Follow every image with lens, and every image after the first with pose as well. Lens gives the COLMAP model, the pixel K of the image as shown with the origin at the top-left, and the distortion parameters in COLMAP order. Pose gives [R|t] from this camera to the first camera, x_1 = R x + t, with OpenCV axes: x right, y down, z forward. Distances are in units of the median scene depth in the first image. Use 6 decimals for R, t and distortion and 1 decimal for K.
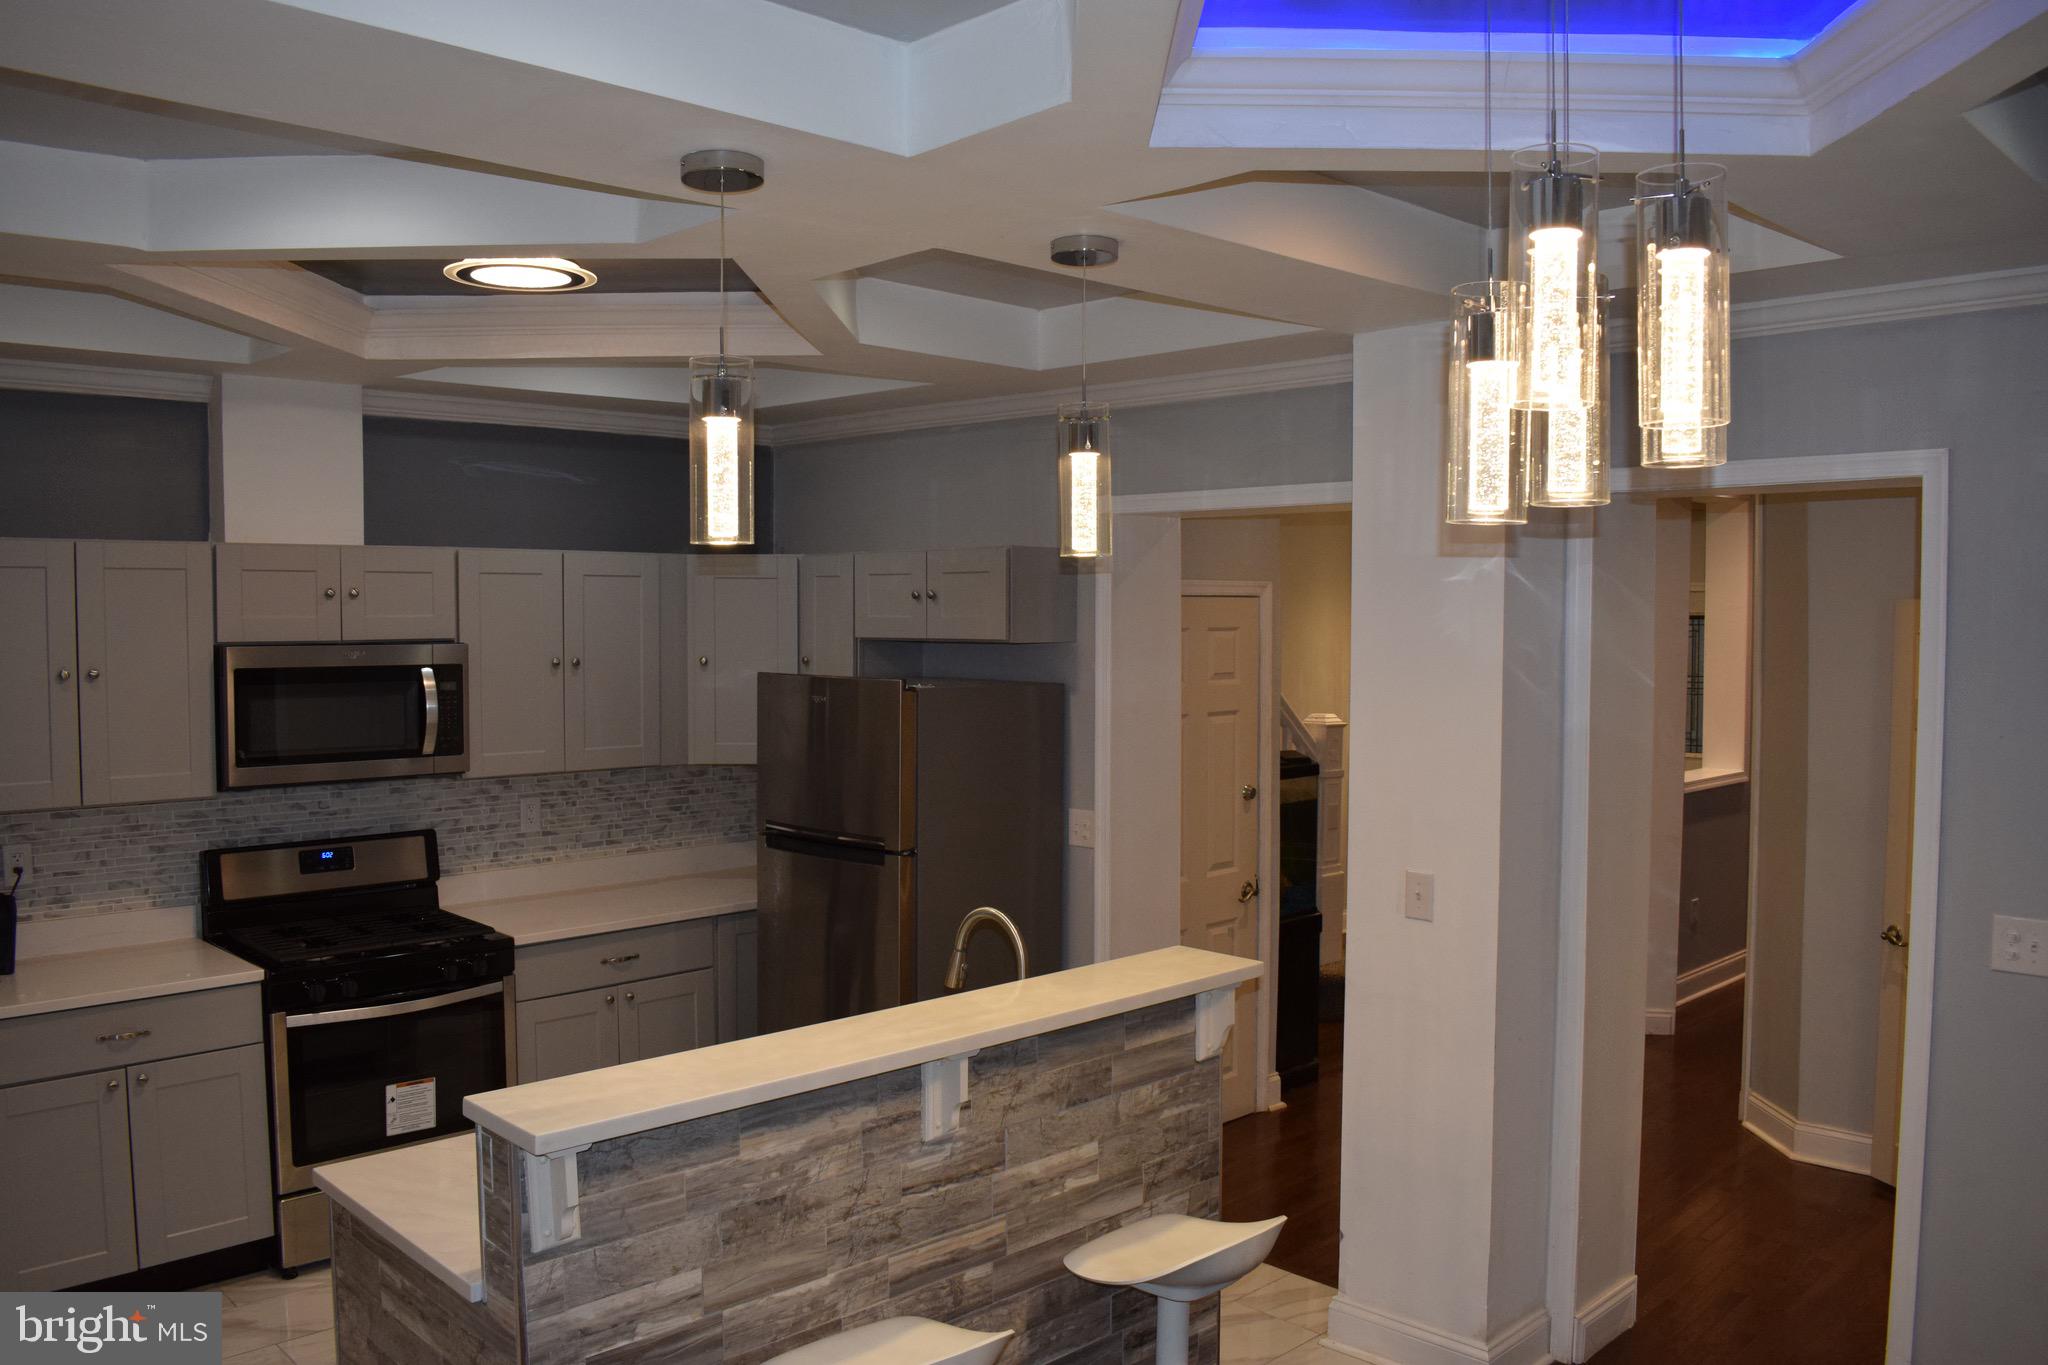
lens RADIAL K [[1614.3, 0, 1024.0], [0, 1614.3, 682.5], [0, 0, 1]] dist [-0.092291, 0.011409]
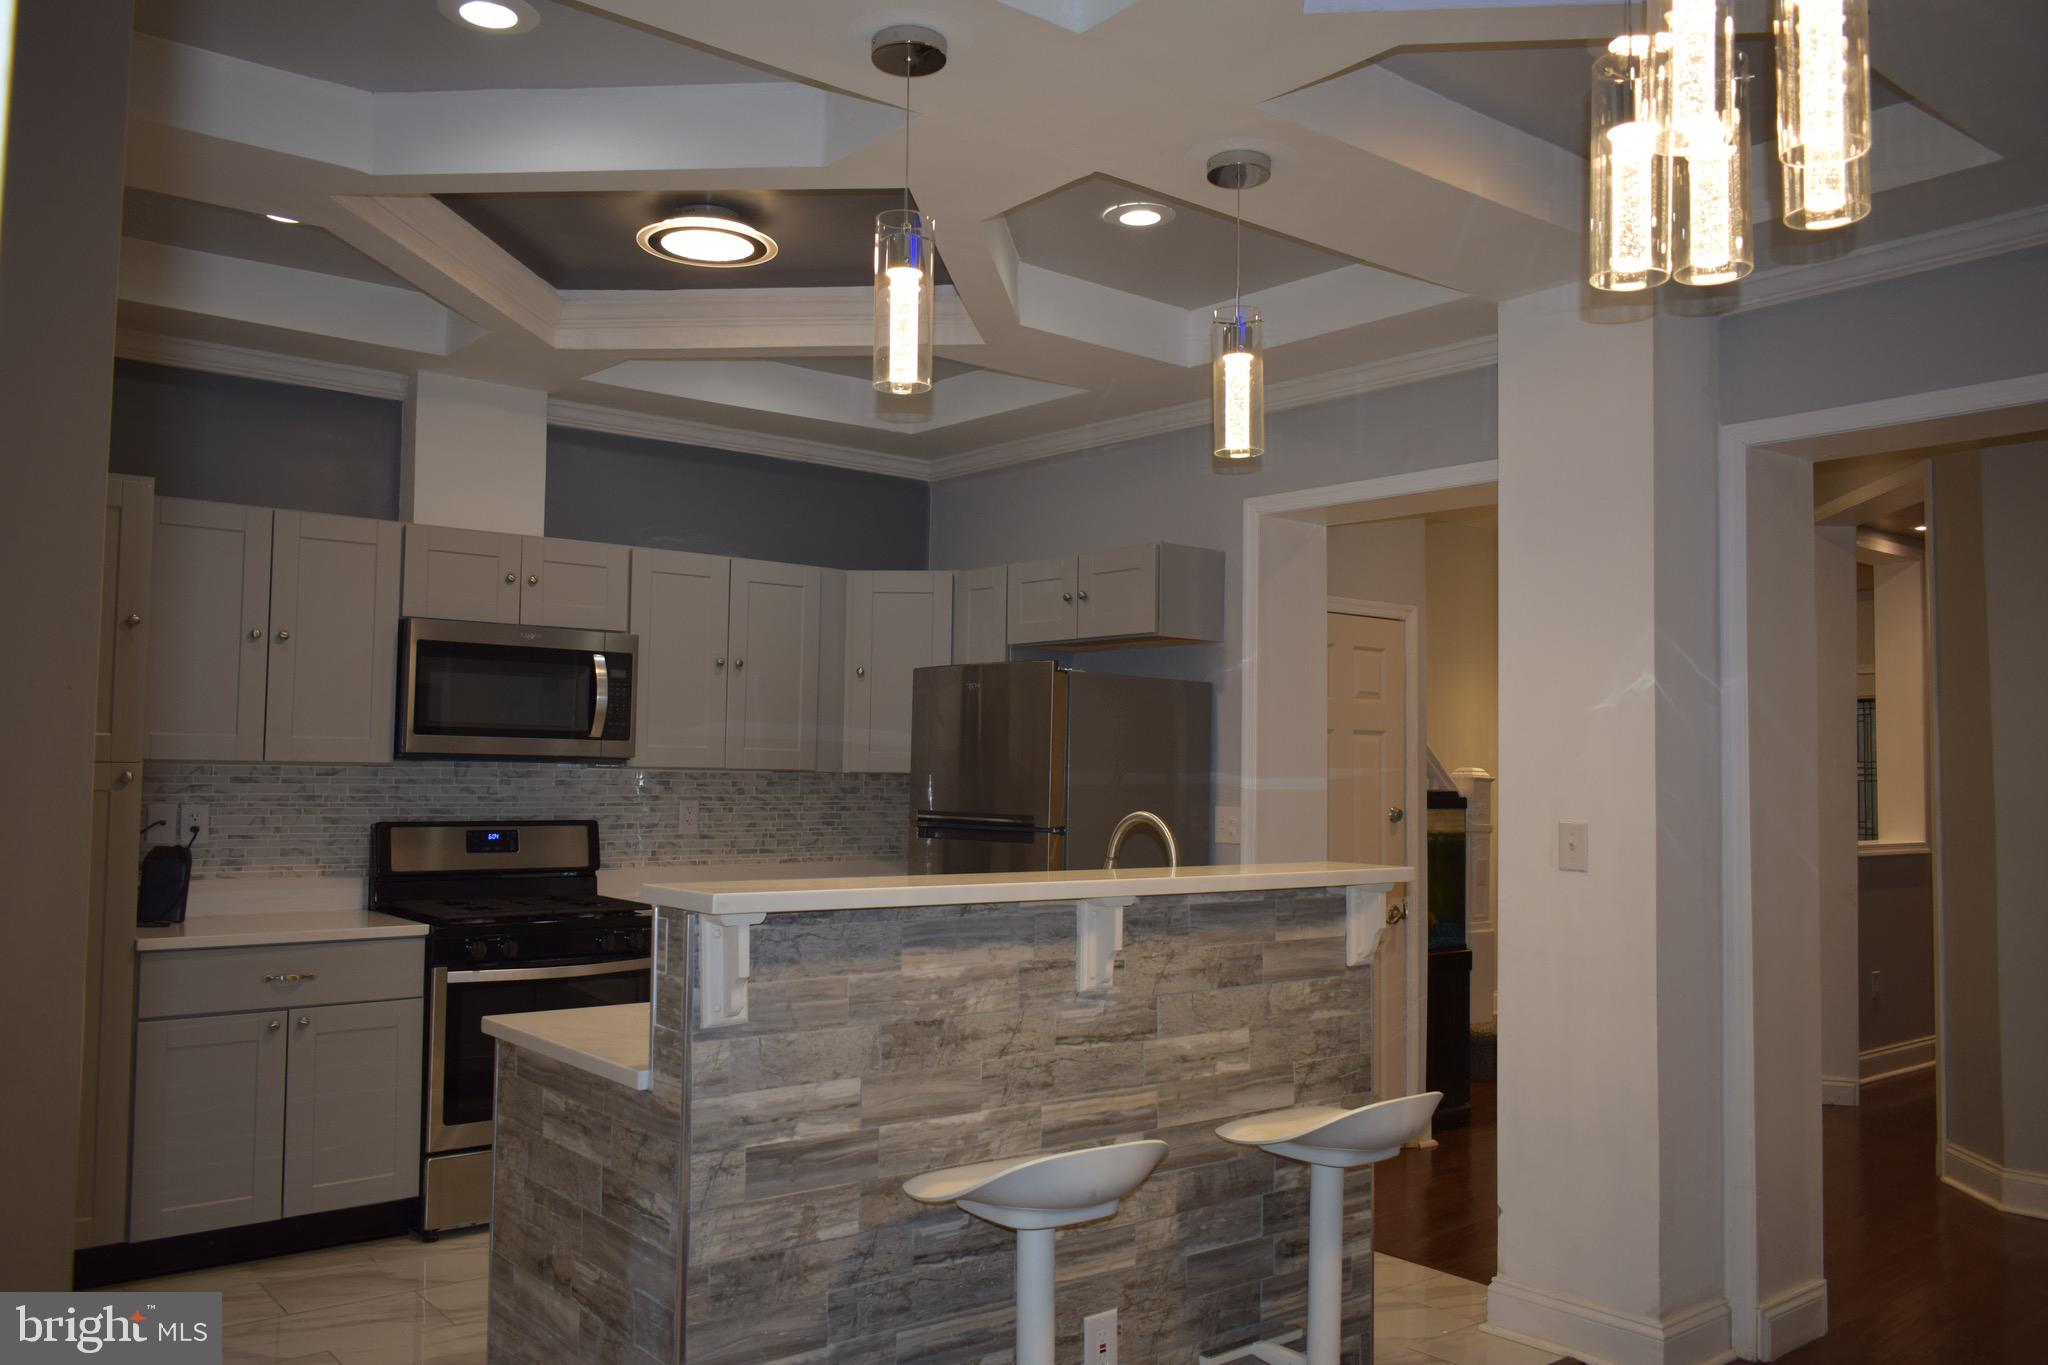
lens RADIAL K [[1612.7, 0, 1024.0], [0, 1612.7, 682.5], [0, 0, 1]] dist [-0.013885, 0.007452]
pose [[0.996324, 0.008476, -0.085250, -0.007151], [-0.017368, 0.994415, -0.104105, 0.127021], [0.083892, 0.105203, 0.990906, -0.024741]]
